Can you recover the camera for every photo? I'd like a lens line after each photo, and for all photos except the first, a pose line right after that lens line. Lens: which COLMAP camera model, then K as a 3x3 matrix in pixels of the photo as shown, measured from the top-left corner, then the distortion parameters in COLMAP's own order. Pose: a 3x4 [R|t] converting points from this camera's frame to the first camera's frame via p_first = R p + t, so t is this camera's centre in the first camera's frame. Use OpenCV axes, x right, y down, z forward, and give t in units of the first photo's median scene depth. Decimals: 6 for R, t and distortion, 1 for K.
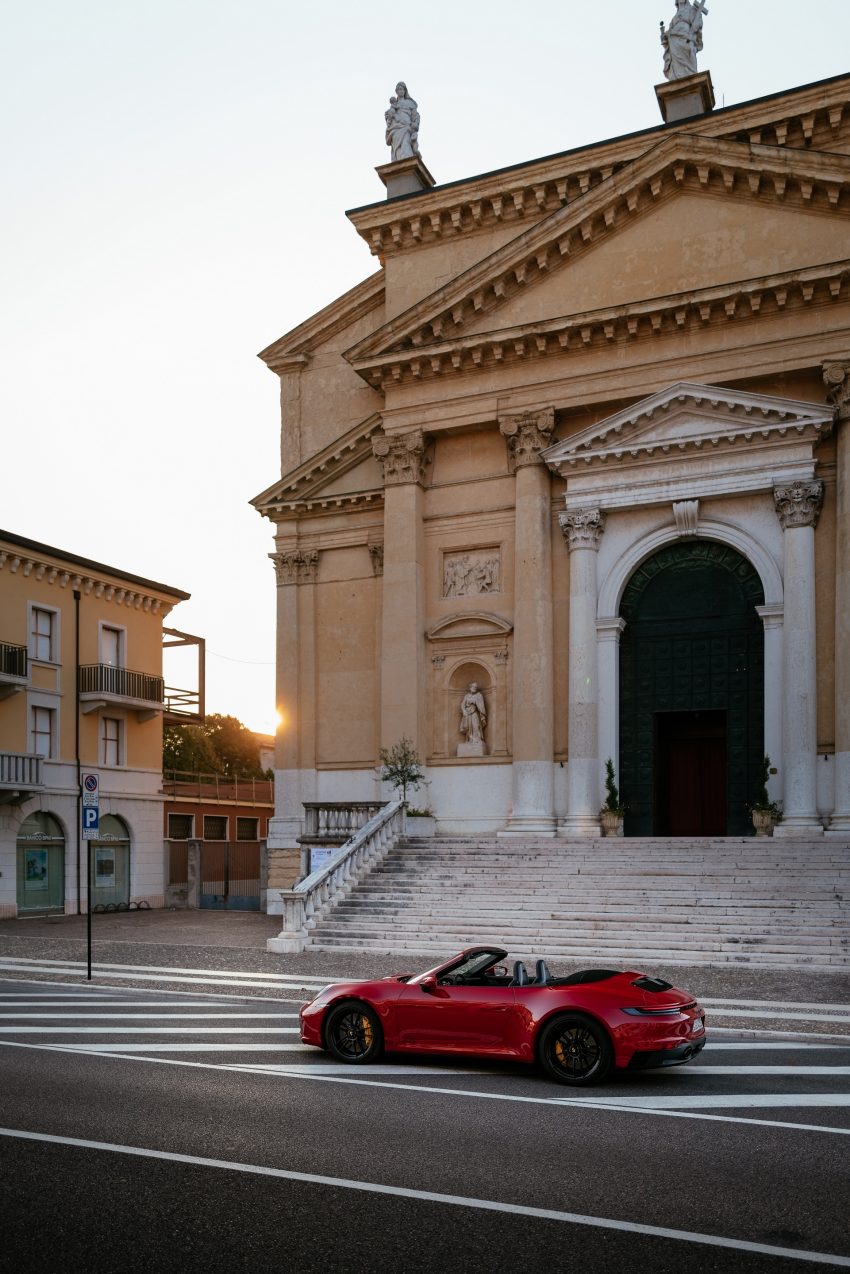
lens RADIAL K [[1030.4, 0, 429.0], [0, 1030.4, 848.2], [0, 0, 1]] dist [-0.003455, -0.005044]
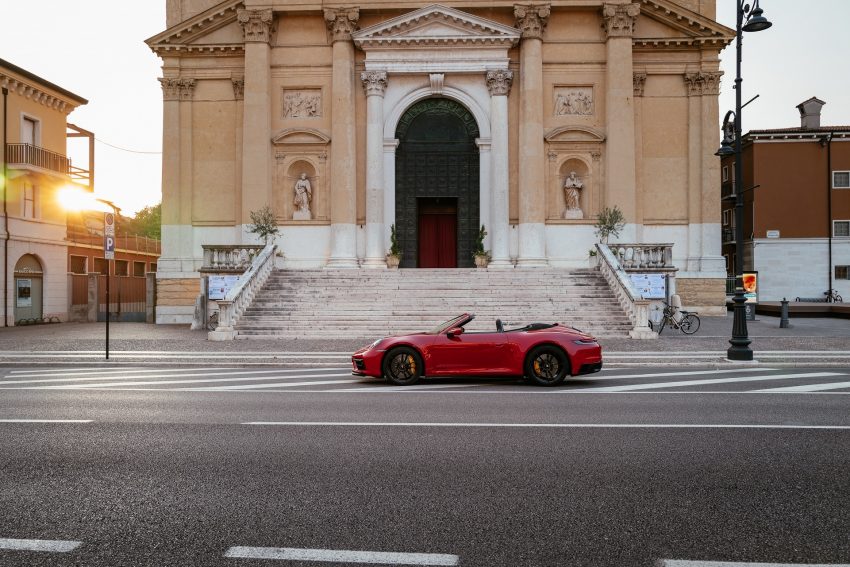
lens RADIAL K [[645.0, 0, 425.0], [0, 645.0, 283.5], [0, 0, 1]] dist [-0.033828, 0.050636]
pose [[0.935215, 0.001859, 0.354075, -0.138382], [0.002722, 0.999919, -0.012440, 0.021943], [-0.354069, 0.012598, 0.935134, 0.016494]]
